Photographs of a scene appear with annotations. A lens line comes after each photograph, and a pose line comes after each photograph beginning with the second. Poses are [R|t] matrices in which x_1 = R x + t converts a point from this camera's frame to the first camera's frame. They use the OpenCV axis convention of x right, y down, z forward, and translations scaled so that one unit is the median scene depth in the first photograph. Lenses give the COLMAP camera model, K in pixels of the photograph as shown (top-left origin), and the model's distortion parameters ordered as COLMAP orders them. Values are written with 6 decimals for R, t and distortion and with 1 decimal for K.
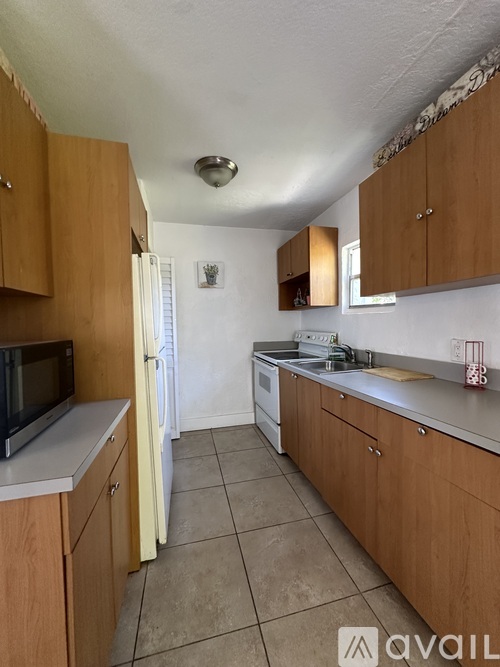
lens RADIAL K [[266.6, 0, 250.8], [0, 266.6, 333.2], [0, 0, 1]] dist [-0.003067, 0.000069]
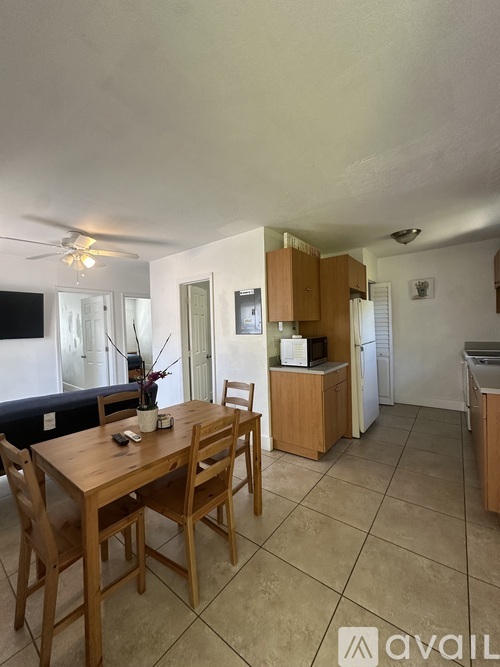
lens RADIAL K [[266.6, 0, 249.5], [0, 266.6, 332.7], [0, 0, 1]] dist [-0.003067, 0.000069]
pose [[0.617651, 0.017862, -0.786250, 0.543804], [-0.006952, 0.999827, 0.017252, -0.031419], [0.786422, -0.005189, 0.617668, -0.722969]]
